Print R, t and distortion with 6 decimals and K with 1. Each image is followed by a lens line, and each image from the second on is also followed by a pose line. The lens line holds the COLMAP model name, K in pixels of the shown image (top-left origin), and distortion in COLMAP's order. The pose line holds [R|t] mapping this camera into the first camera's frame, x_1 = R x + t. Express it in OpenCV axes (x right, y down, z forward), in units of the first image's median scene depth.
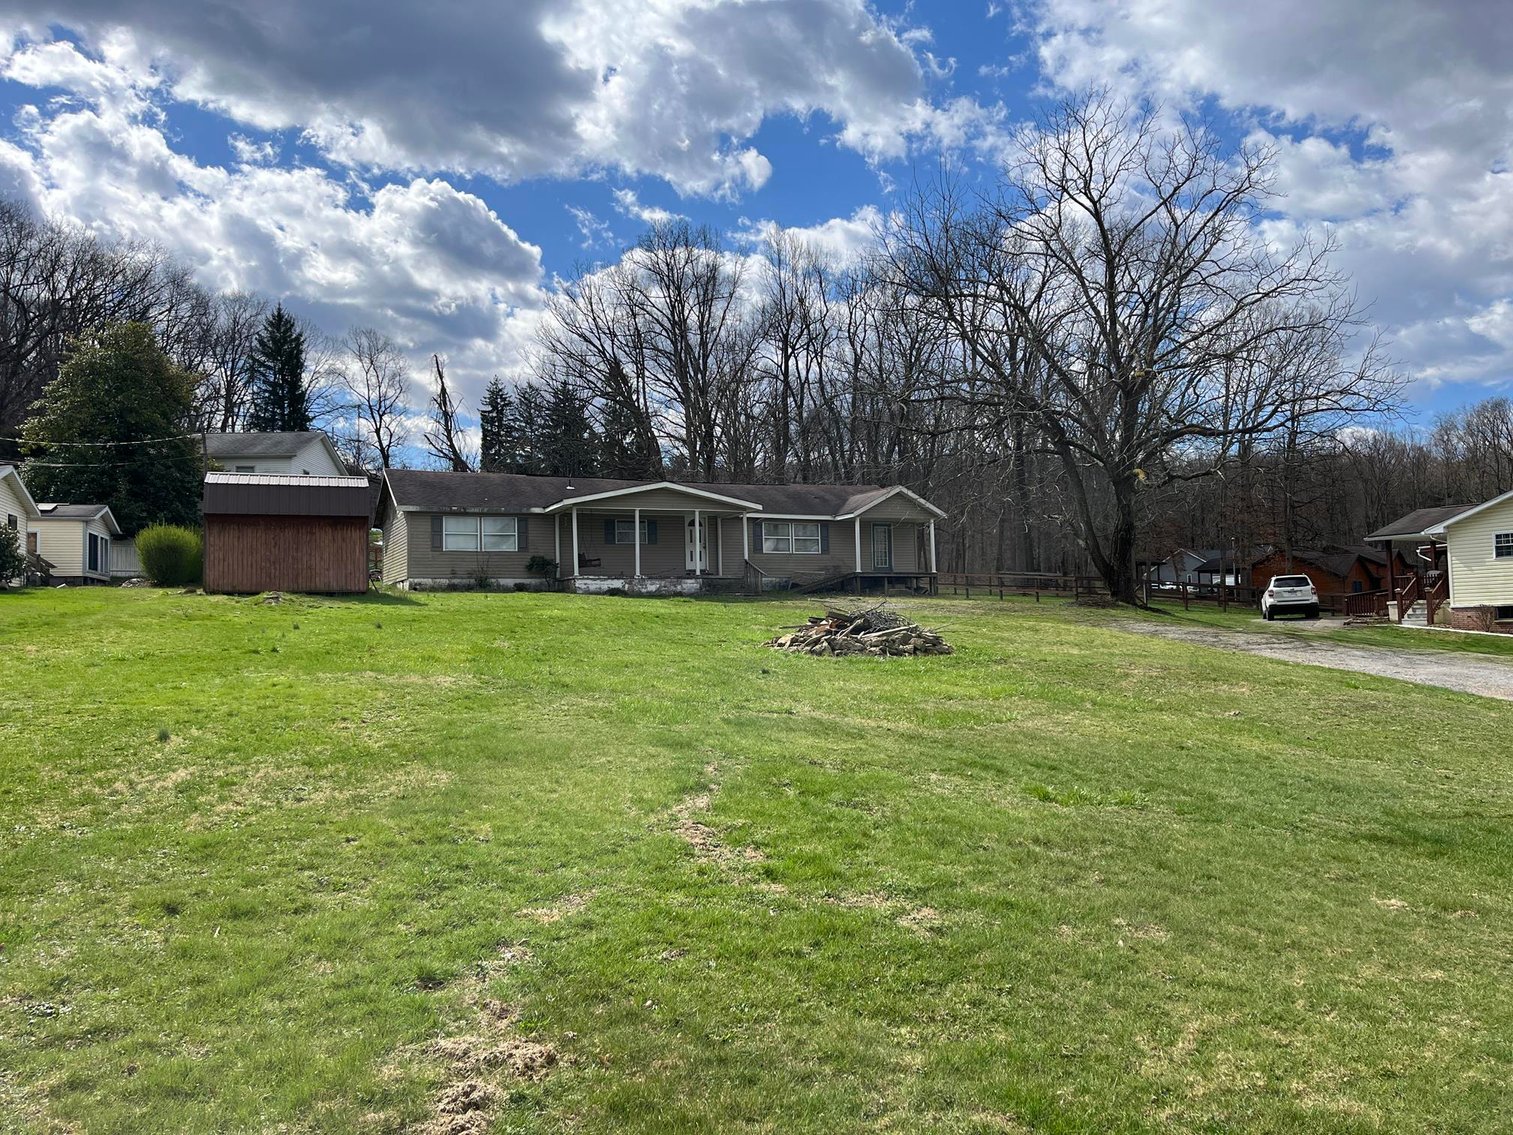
lens RADIAL K [[1147.6, 0, 762.2], [0, 1147.6, 569.0], [0, 0, 1]] dist [-0.003238, -0.001016]
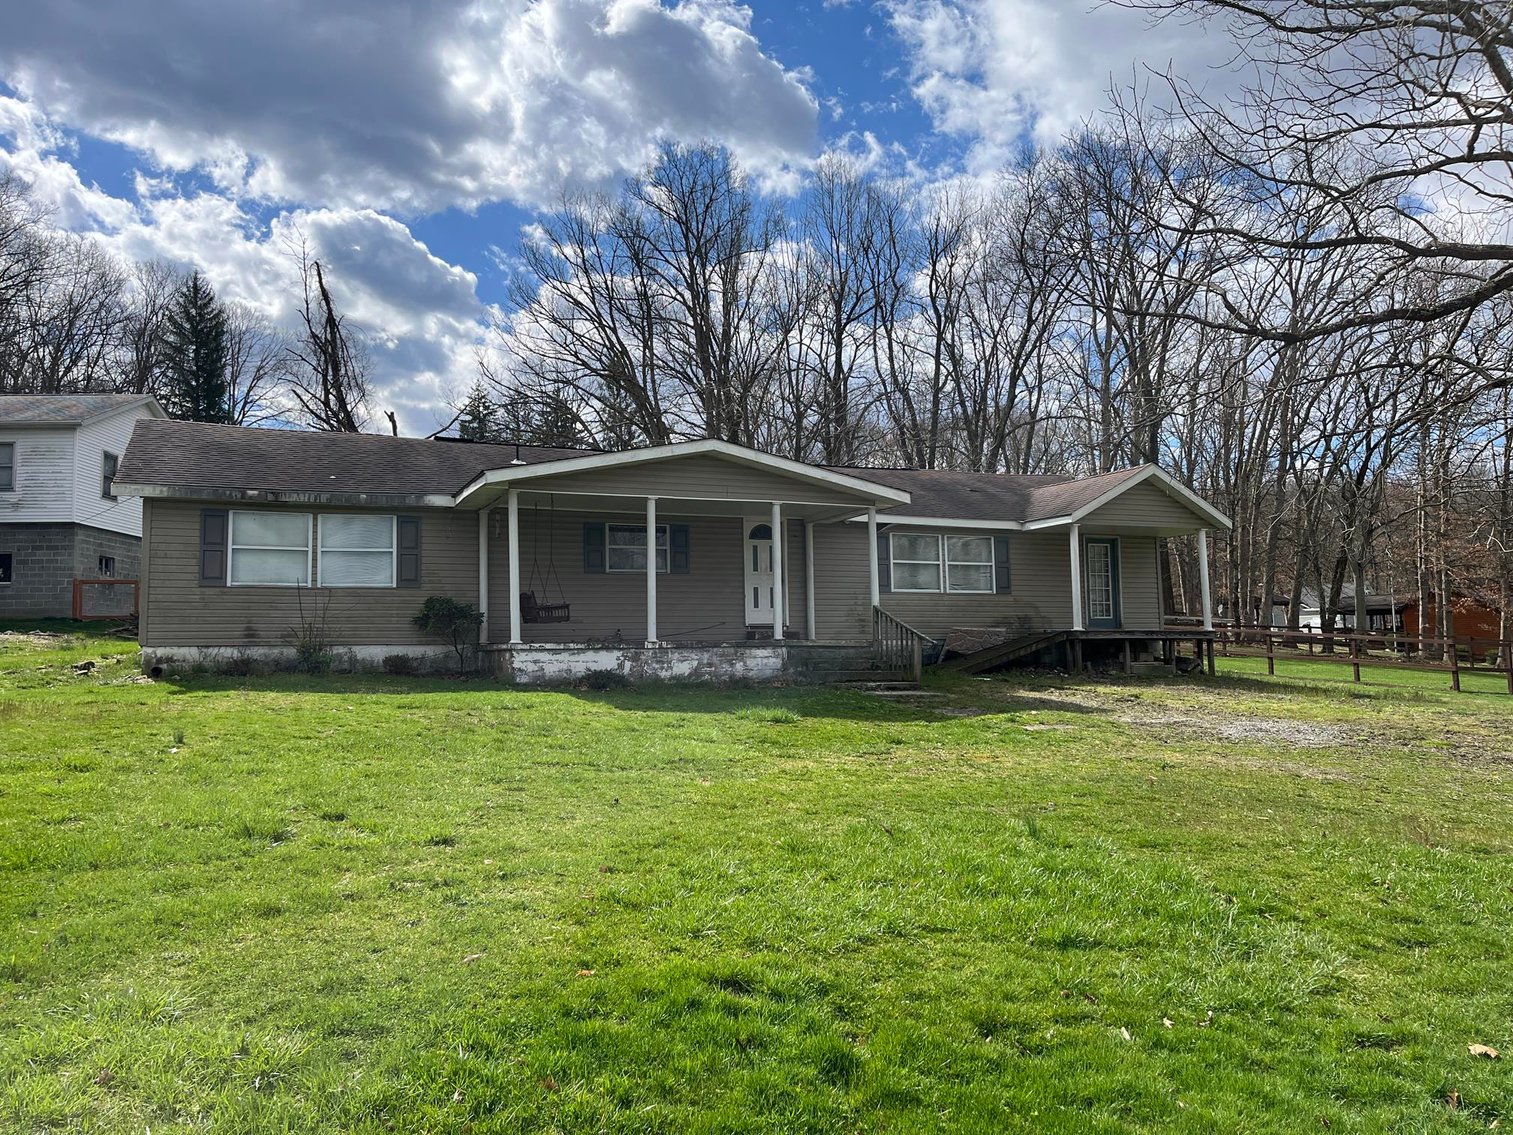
lens RADIAL K [[1147.6, 0, 750.9], [0, 1147.6, 564.5], [0, 0, 1]] dist [-0.003238, -0.001016]
pose [[0.999942, 0.004690, -0.009699, -0.062875], [-0.004998, 0.999477, -0.031963, -0.010288], [0.009544, 0.032010, 0.999442, 0.525883]]
